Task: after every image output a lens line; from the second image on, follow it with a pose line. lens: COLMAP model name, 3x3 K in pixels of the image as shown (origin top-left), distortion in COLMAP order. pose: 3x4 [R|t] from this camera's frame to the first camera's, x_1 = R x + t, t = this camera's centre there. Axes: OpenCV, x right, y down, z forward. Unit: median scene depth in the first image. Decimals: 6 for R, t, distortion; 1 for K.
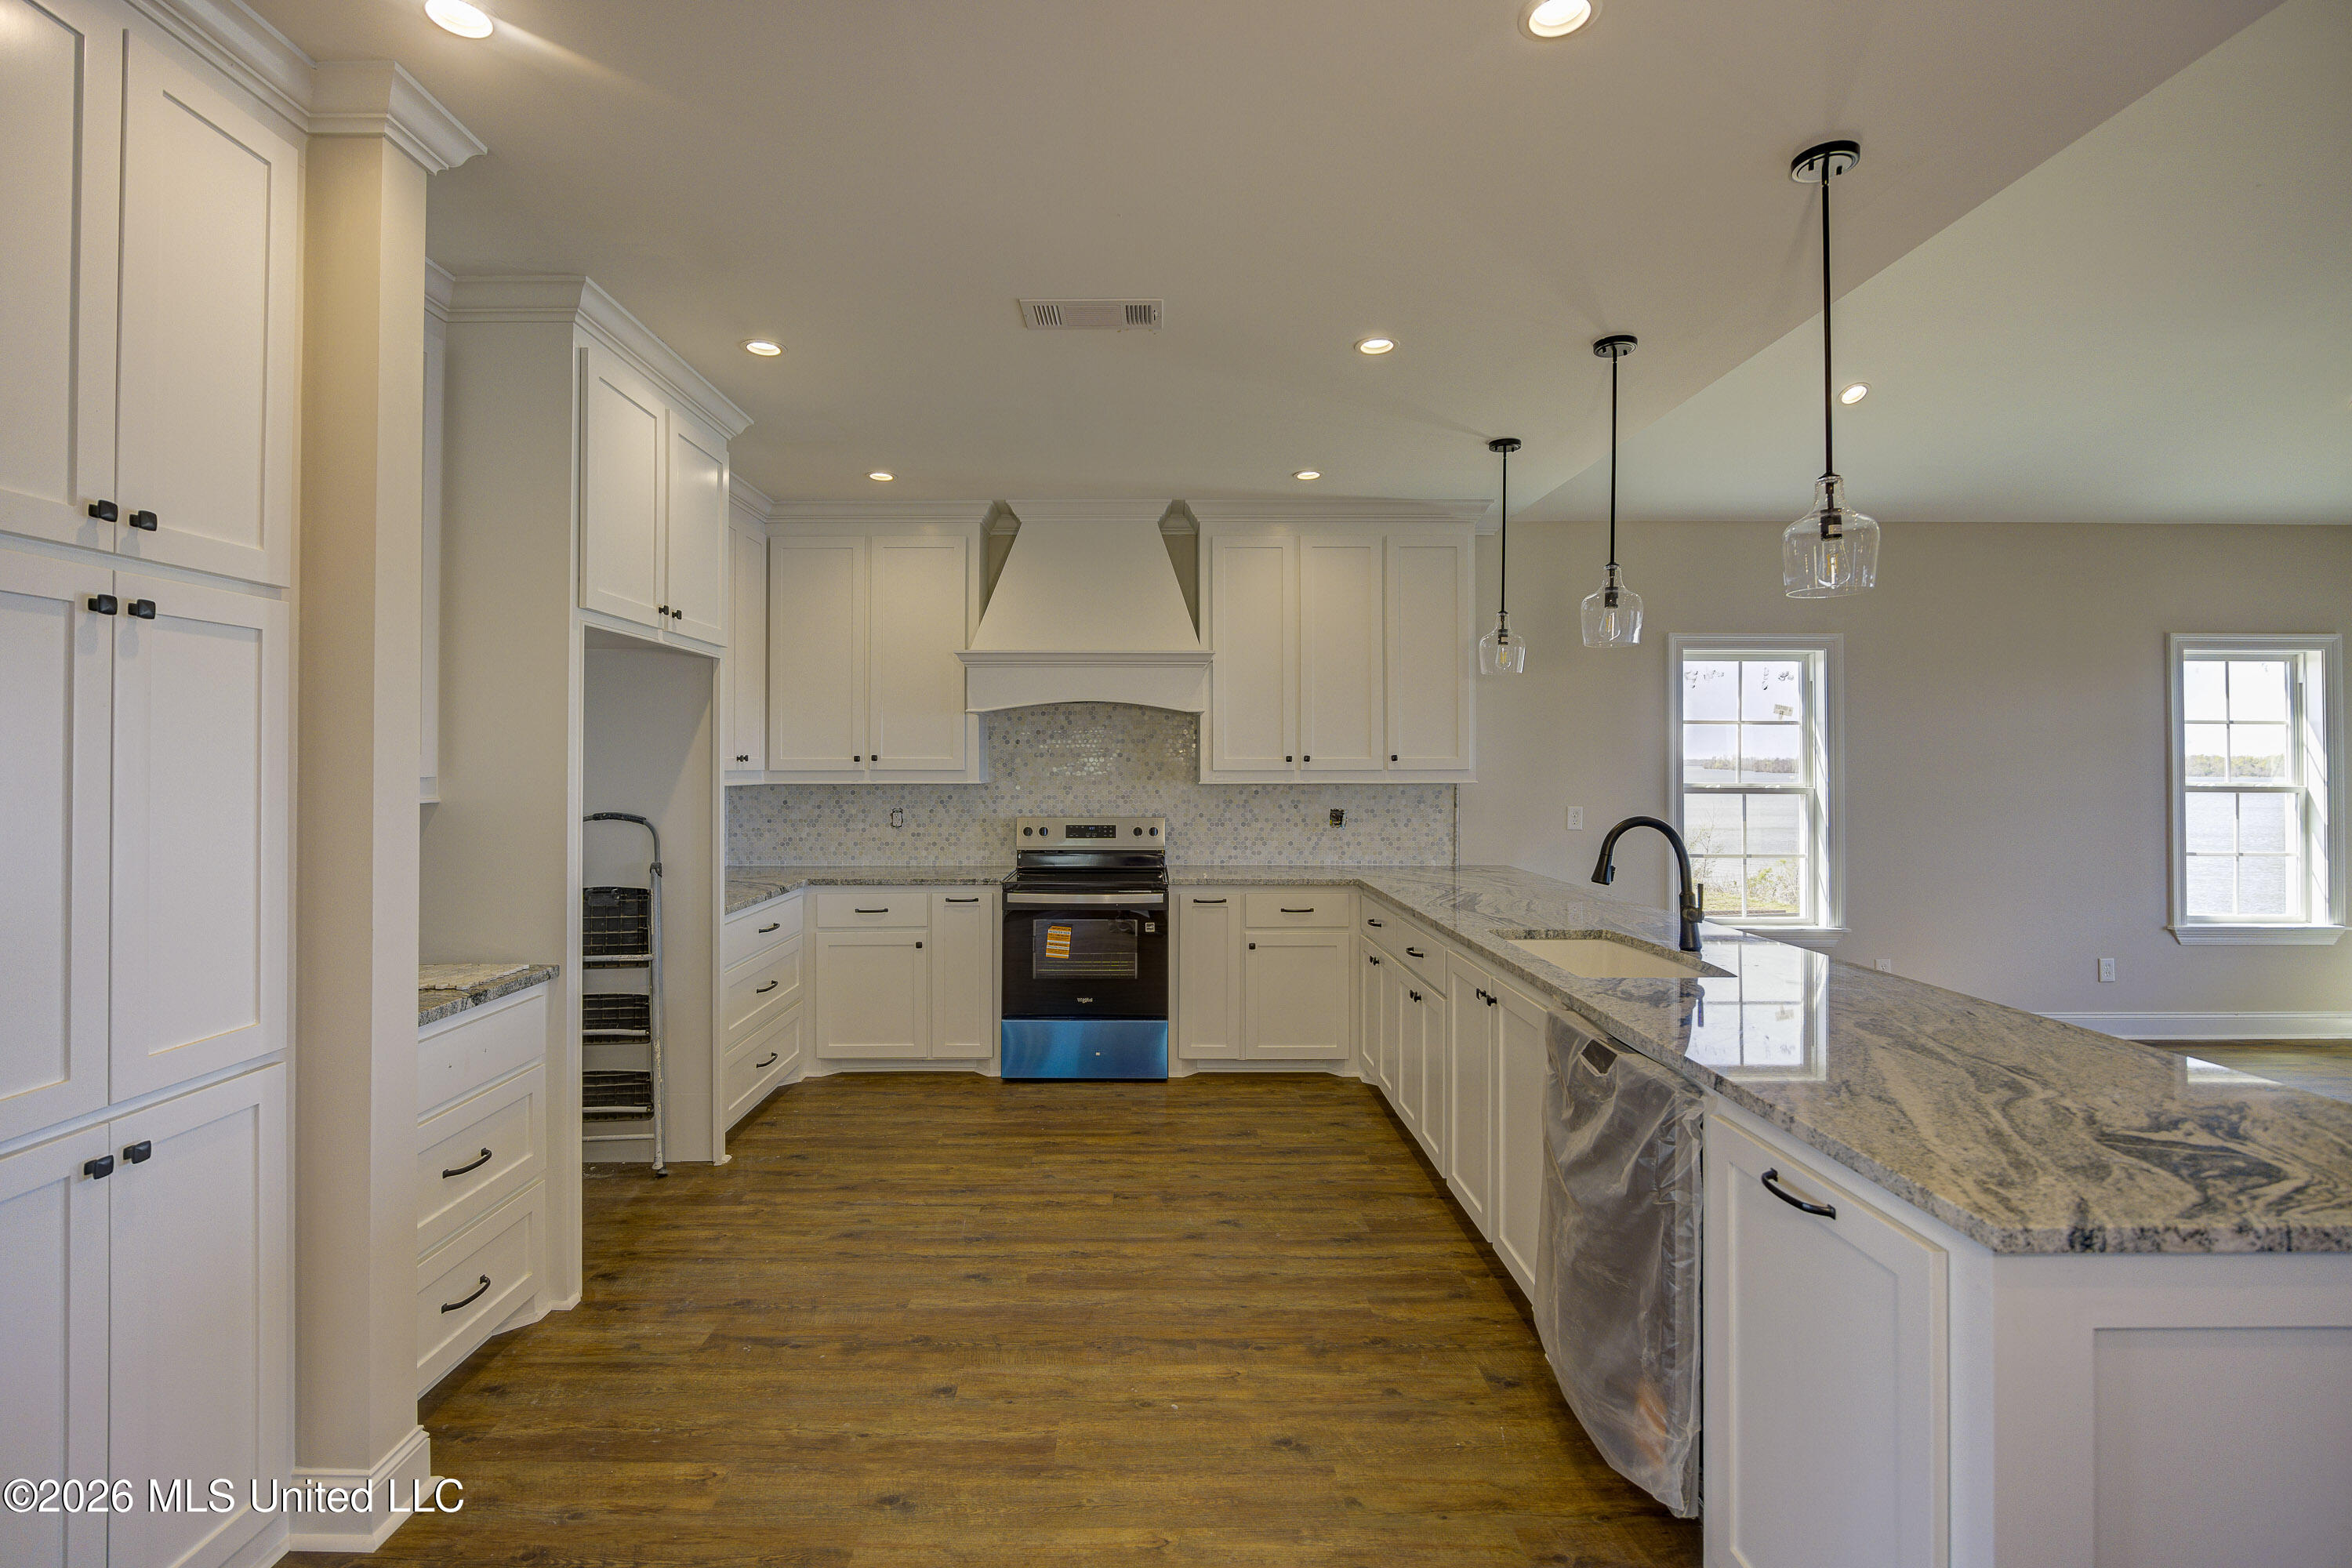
lens RADIAL K [[1030.9, 0, 1144.5], [0, 1030.9, 751.5], [0, 0, 1]] dist [-0.010222, 0.000910]
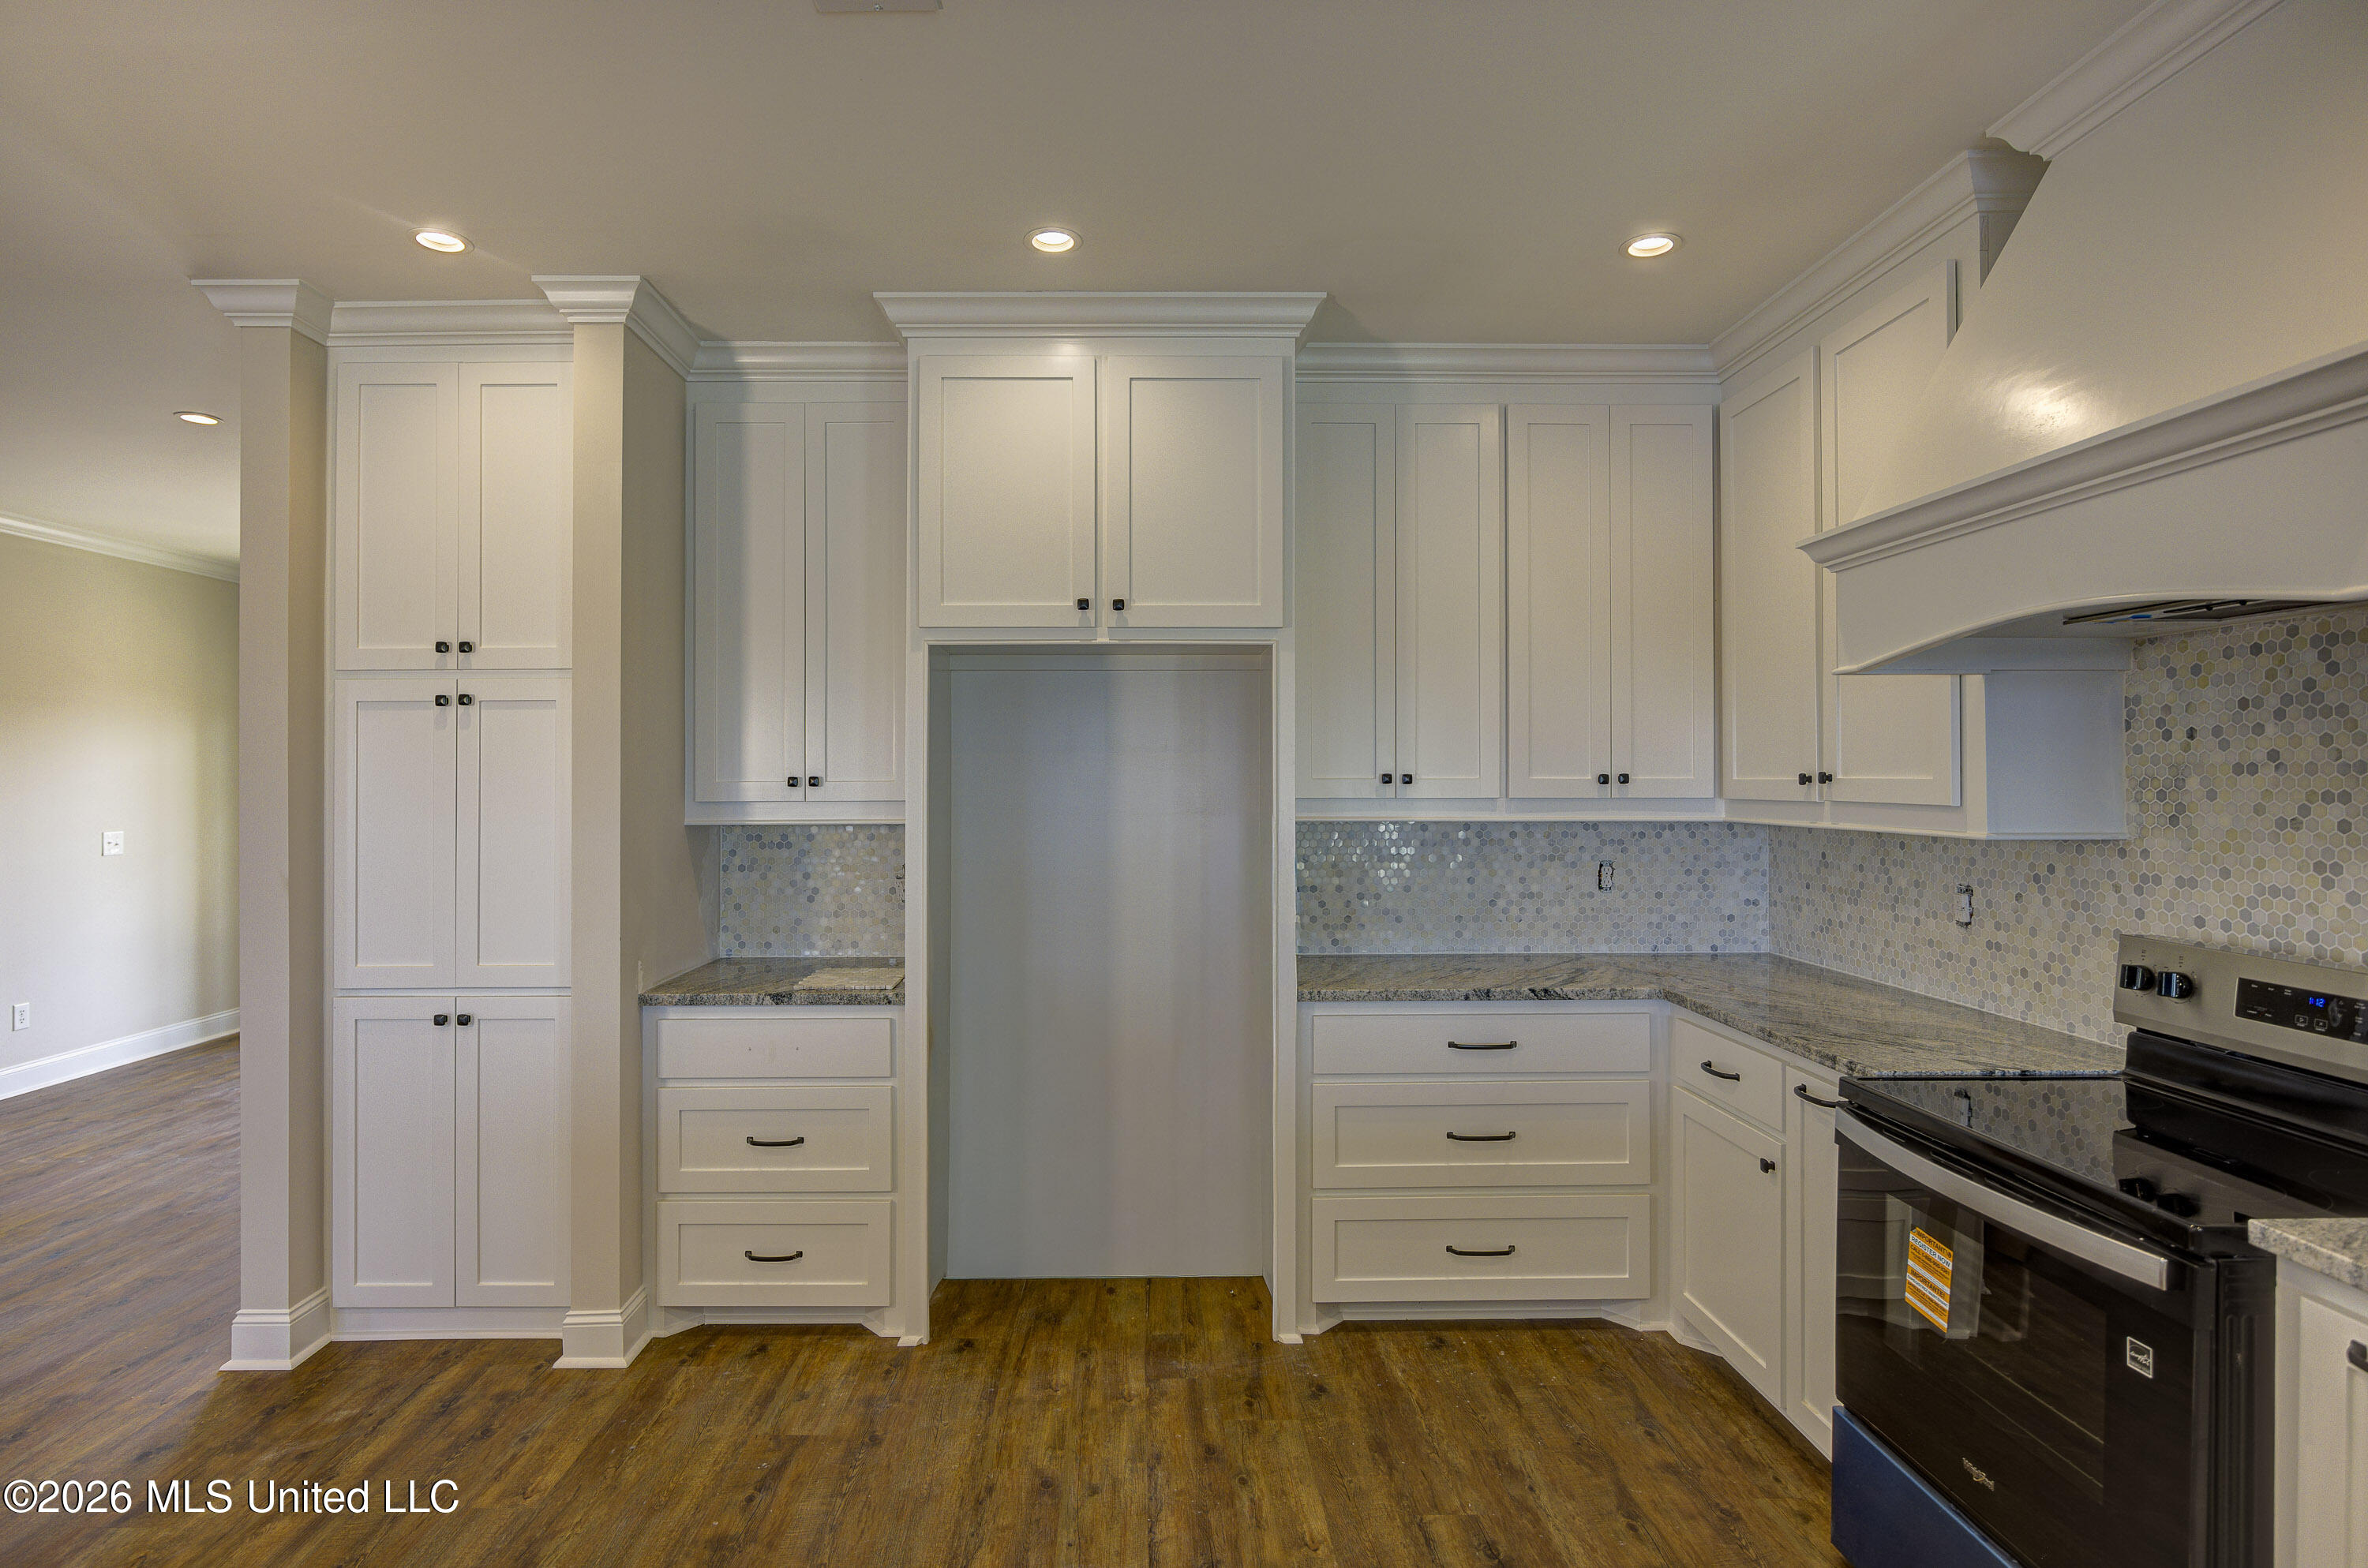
lens RADIAL K [[1186.8, 0, 1159.0], [0, 1186.8, 766.2], [0, 0, 1]] dist [-0.005188, -0.000605]
pose [[0.013908, -0.009290, -0.999860, 0.337463], [0.013428, 0.999868, -0.009104, 0.001543], [0.999813, -0.013300, 0.014030, 0.716581]]
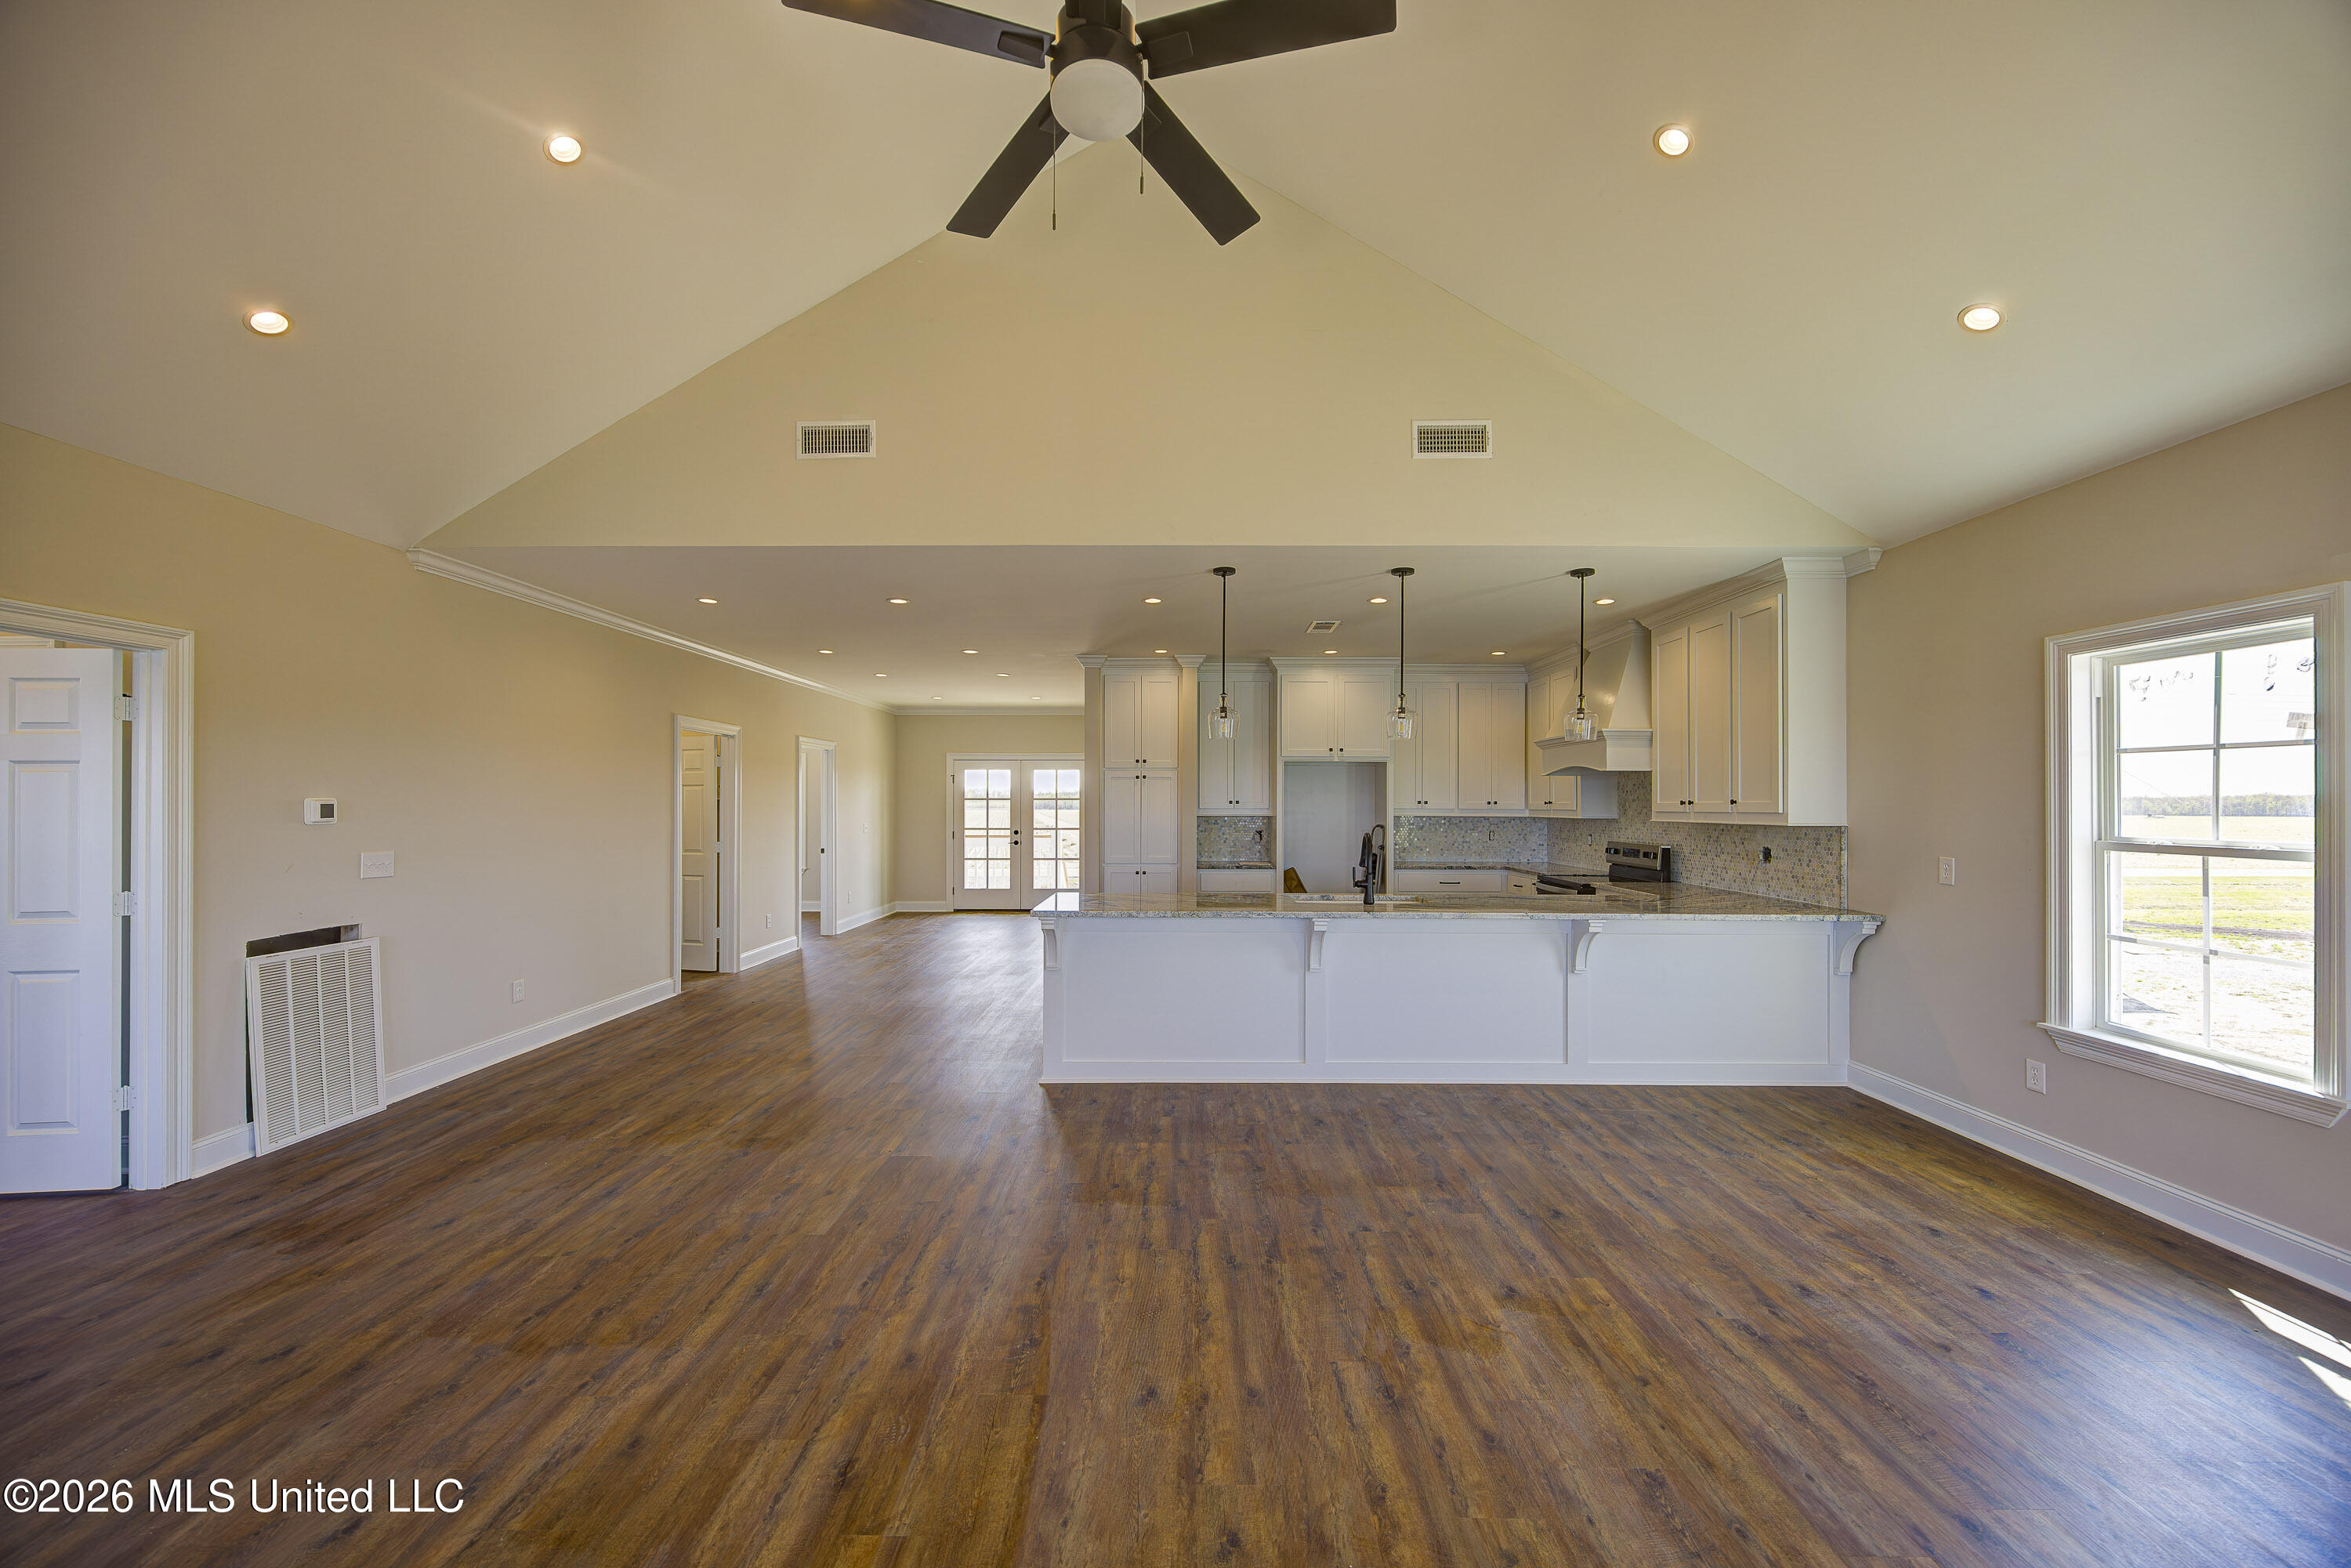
lens RADIAL K [[888.4, 0, 1184.9], [0, 888.4, 796.5], [0, 0, 1]] dist [0.001708, -0.000399]
pose [[0.000349, -0.007270, -0.999974, 1.335831], [0.008497, 0.999937, -0.007267, 0.002090], [0.999964, -0.008494, 0.000410, 0.408925]]
